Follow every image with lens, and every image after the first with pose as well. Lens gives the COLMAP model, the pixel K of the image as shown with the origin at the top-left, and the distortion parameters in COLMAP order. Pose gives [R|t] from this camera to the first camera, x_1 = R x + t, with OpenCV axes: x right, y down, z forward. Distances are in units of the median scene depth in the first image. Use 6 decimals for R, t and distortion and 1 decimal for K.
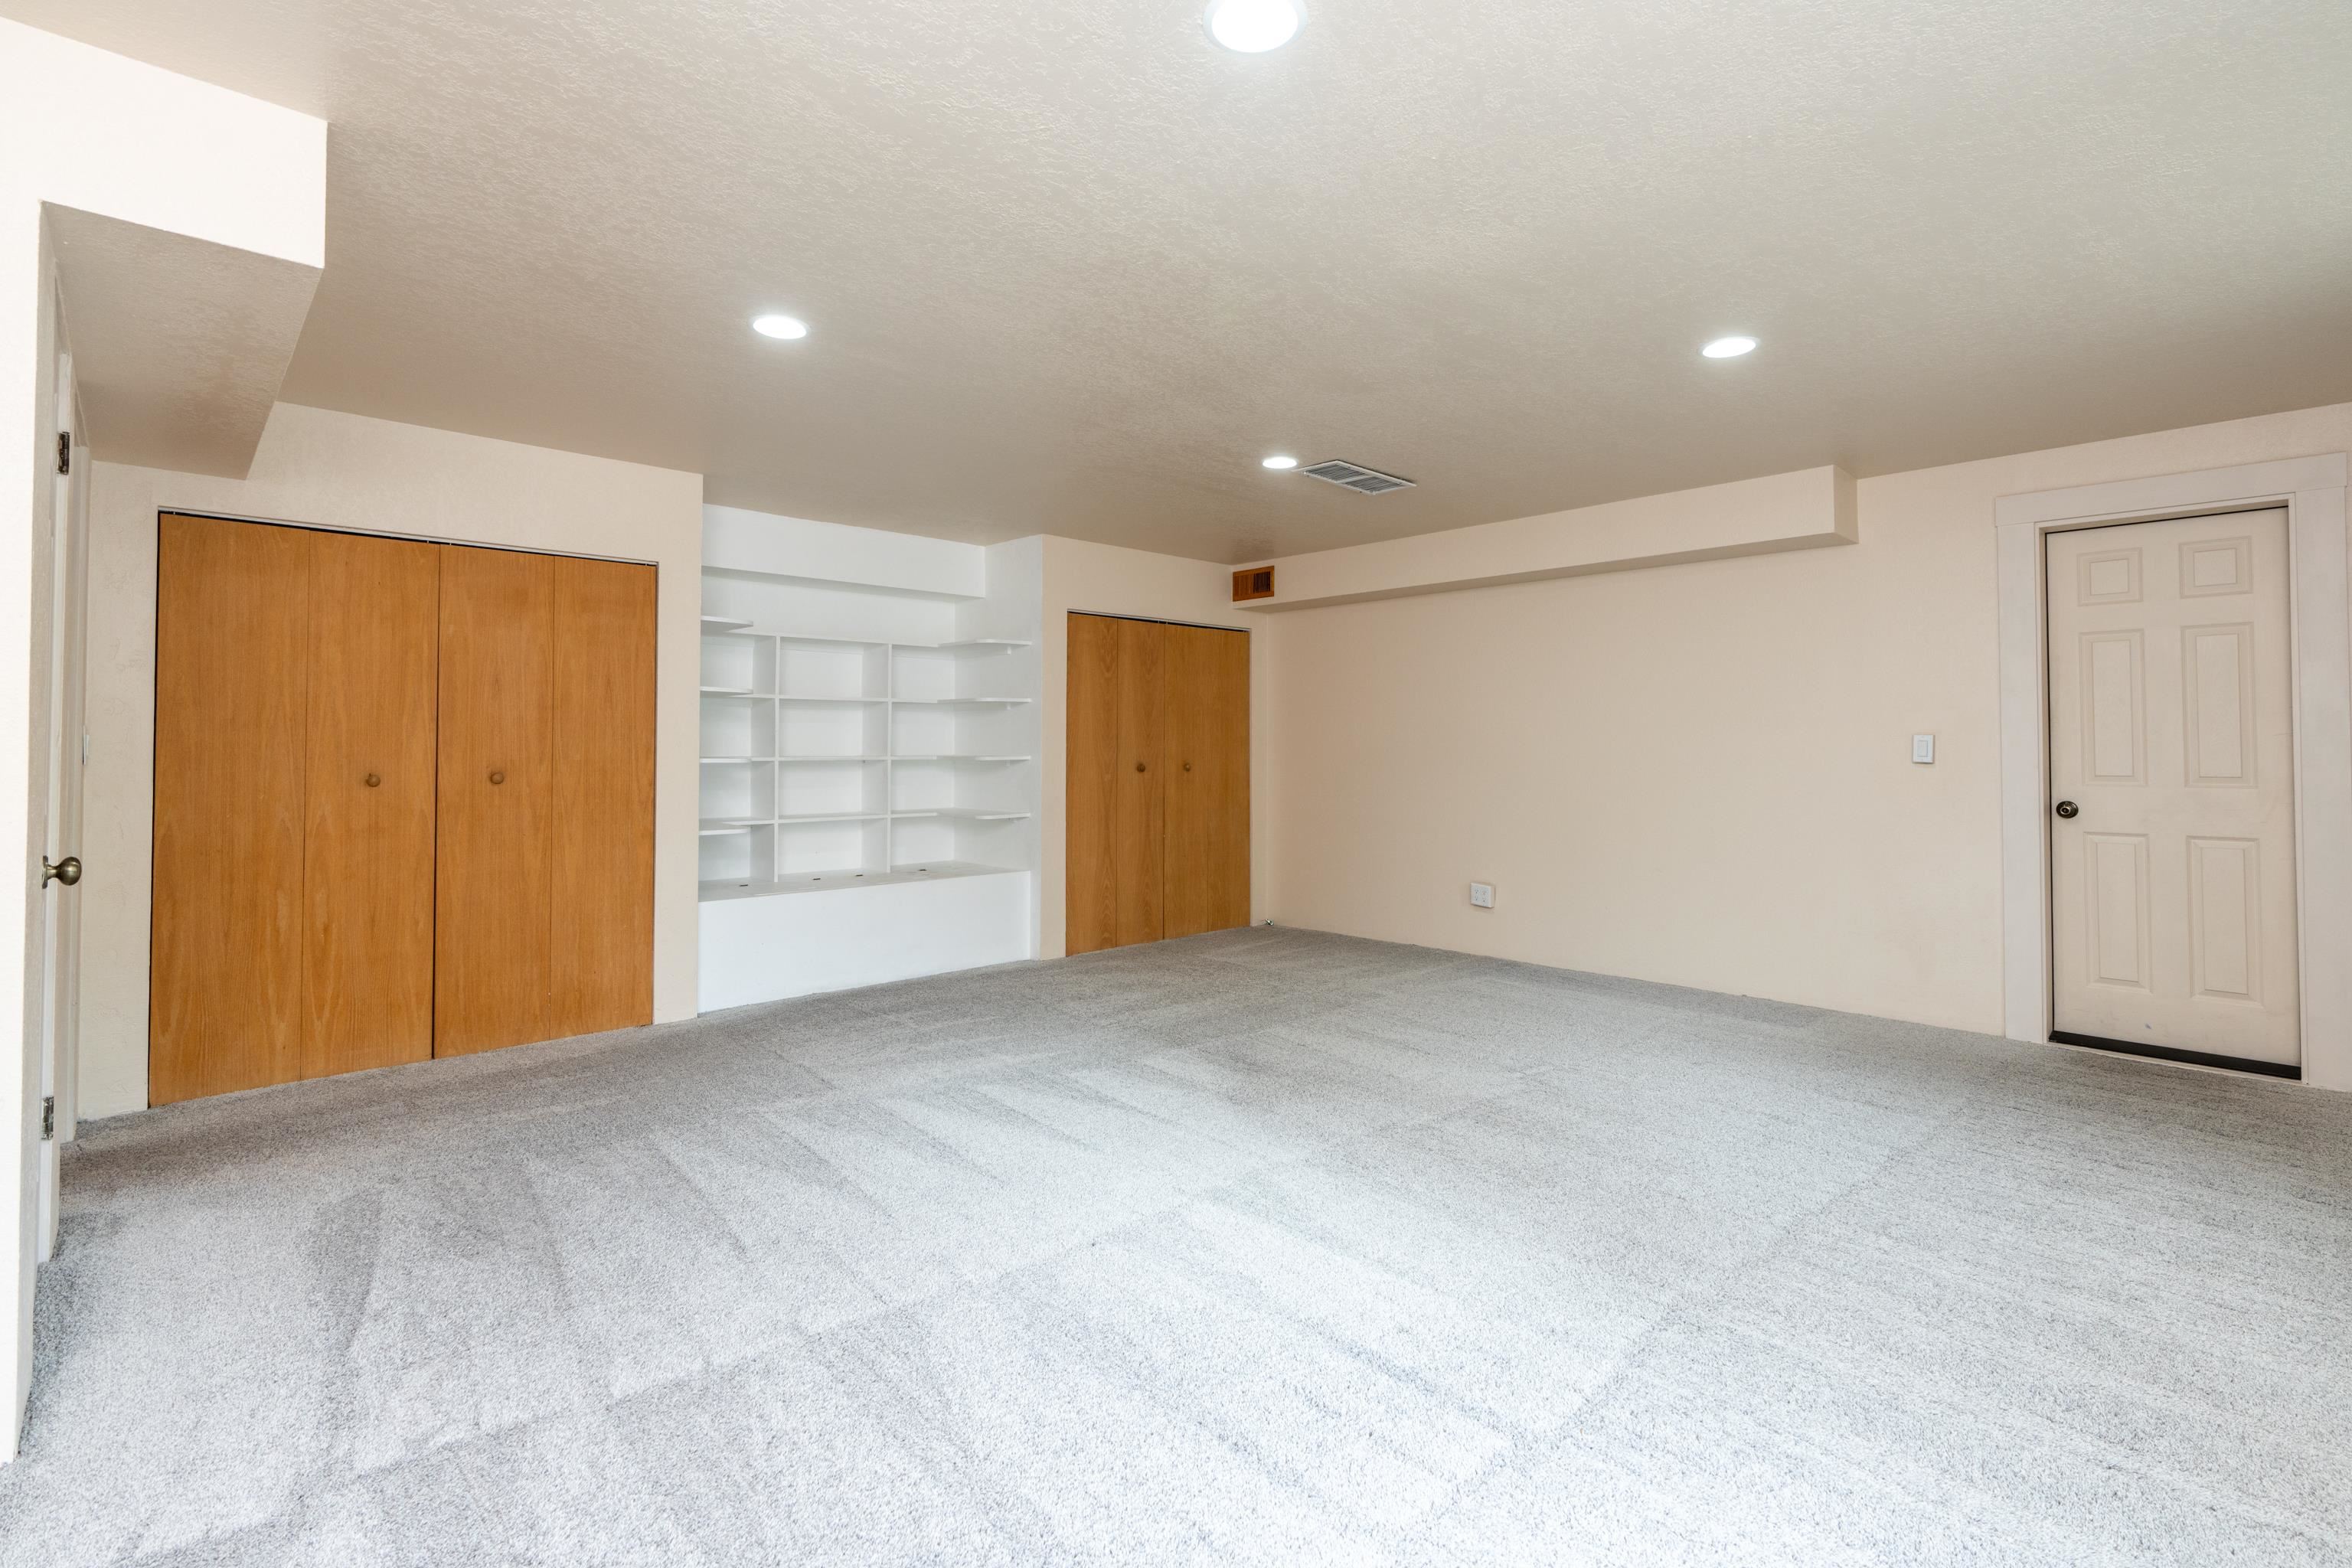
lens RADIAL K [[1096.3, 0, 1165.1], [0, 1096.3, 738.0], [0, 0, 1]] dist [-0.001759, -0.000110]
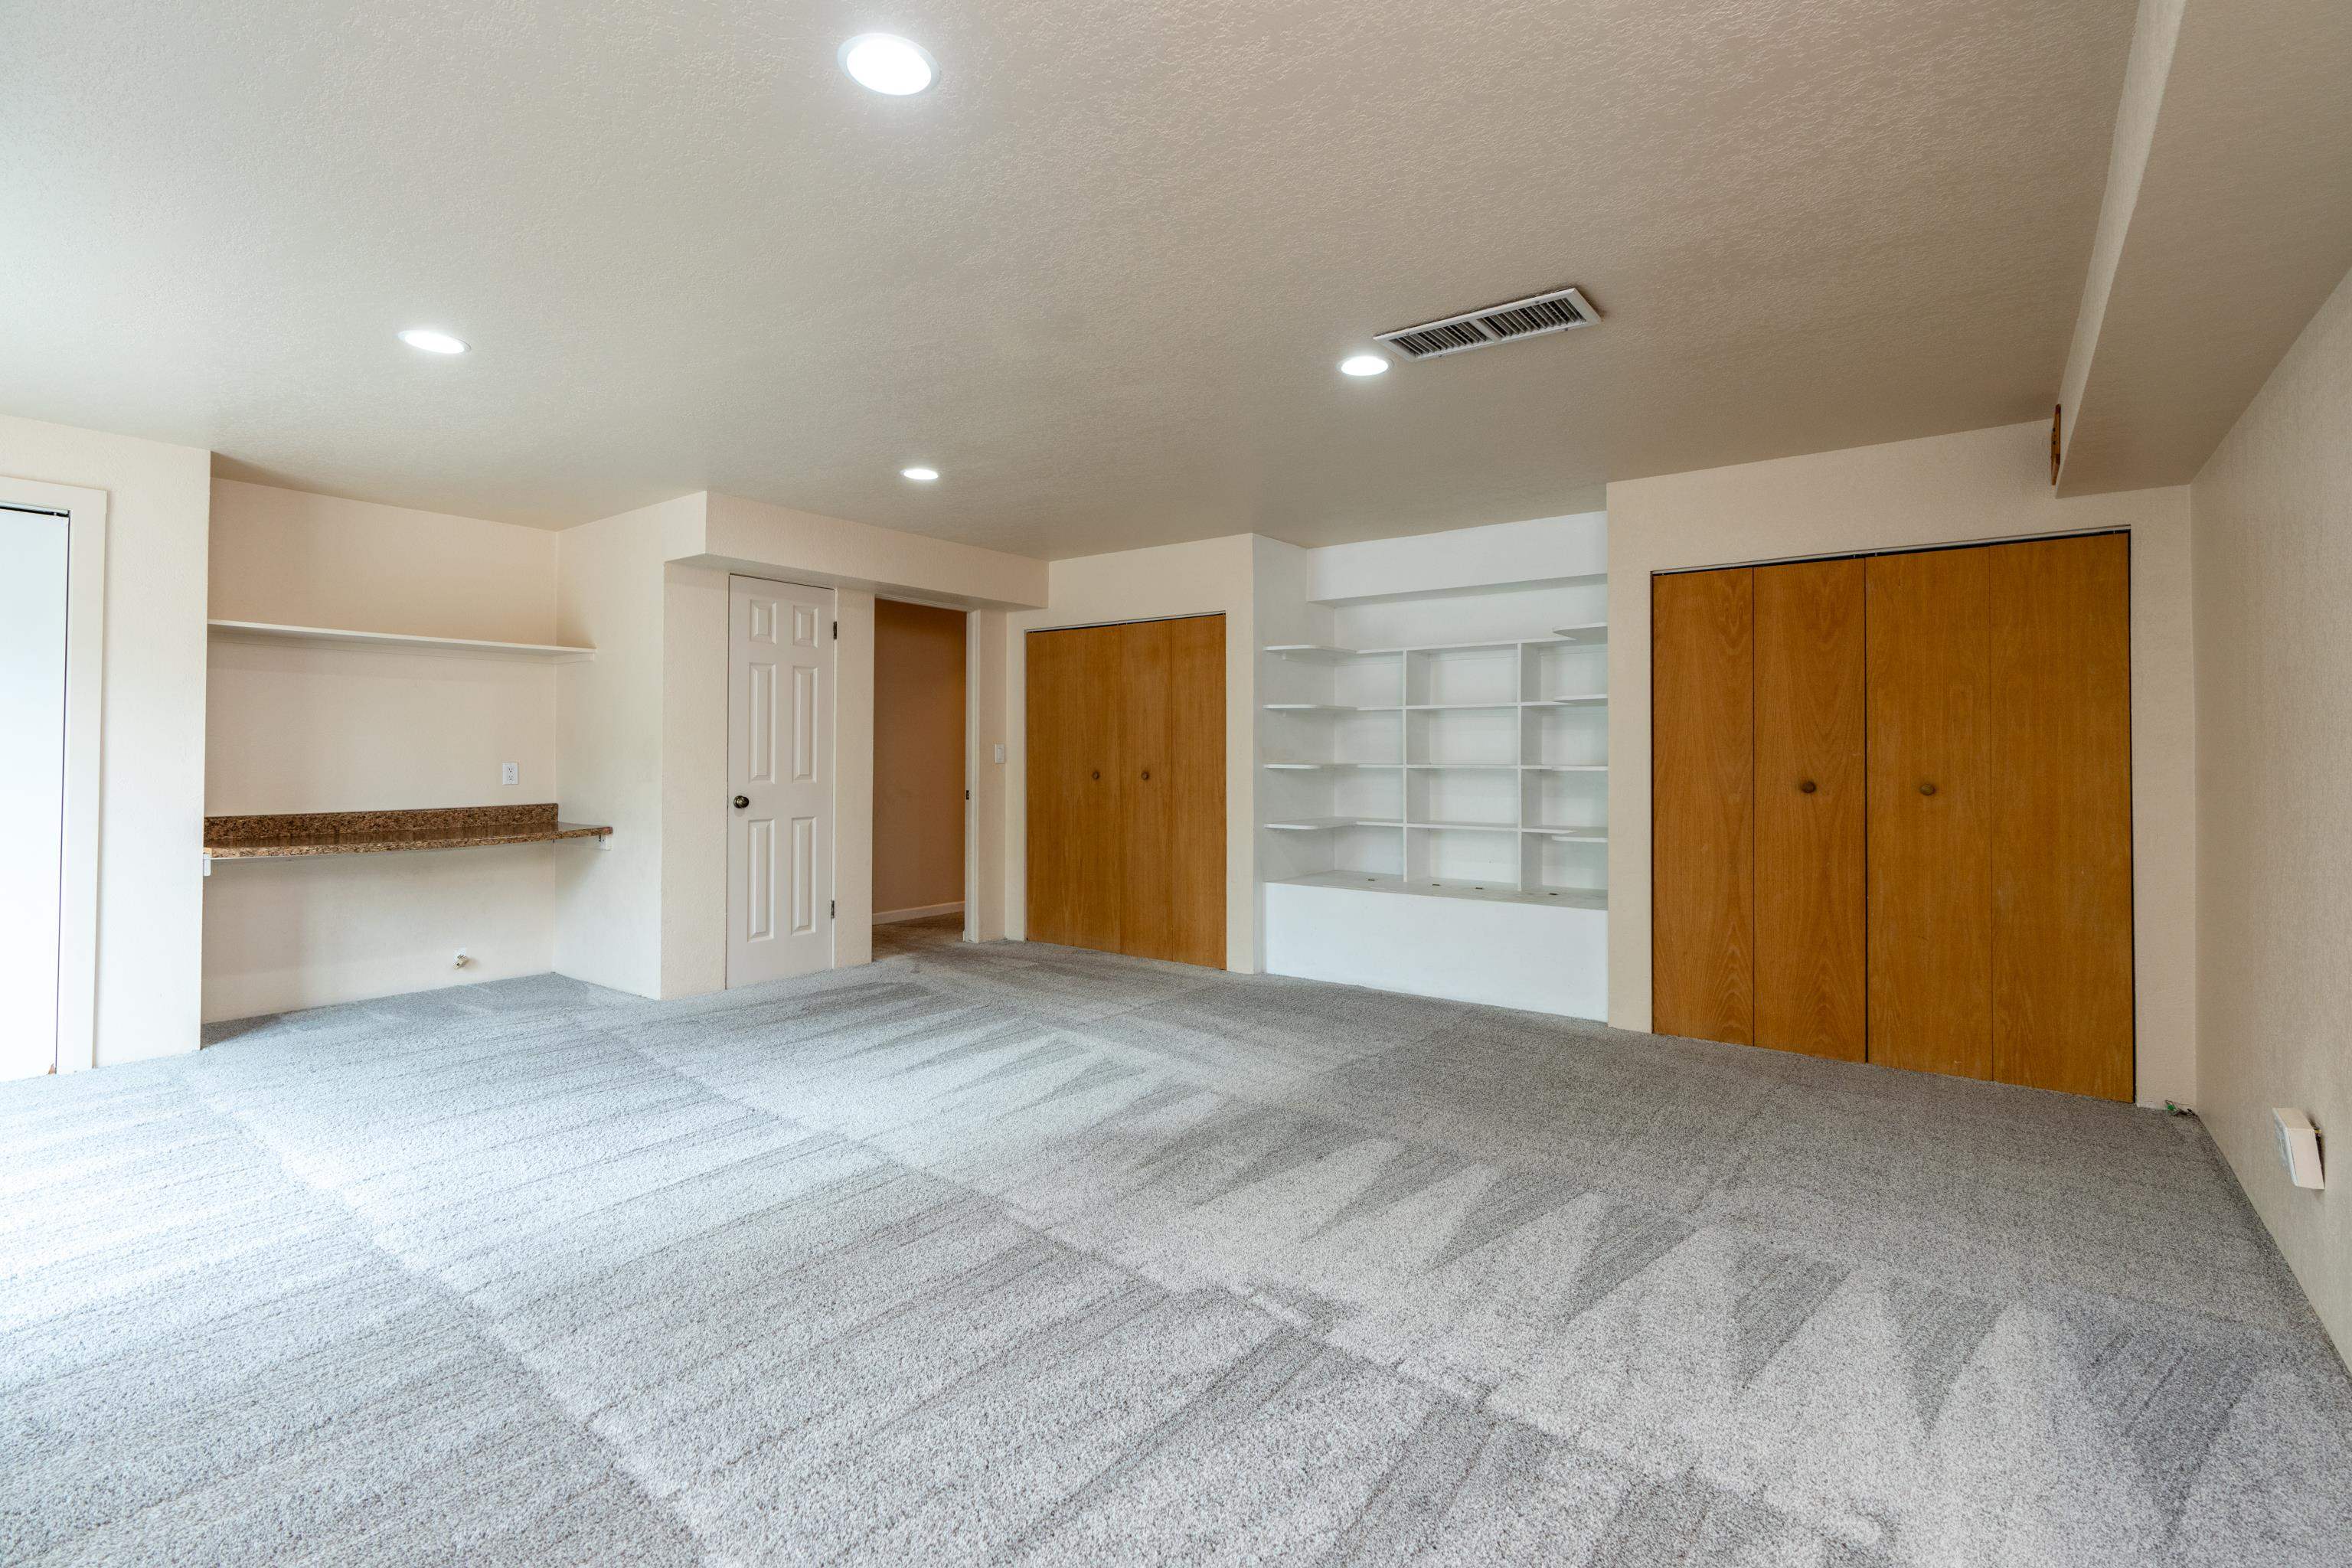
lens RADIAL K [[1066.6, 0, 1177.2], [0, 1066.6, 743.7], [0, 0, 1]] dist [0.002305, 0.000301]
pose [[0.167949, -0.013273, -0.985706, 0.593689], [0.005438, 0.999907, -0.012537, 0.008363], [0.985781, -0.003255, 0.168006, 0.569795]]
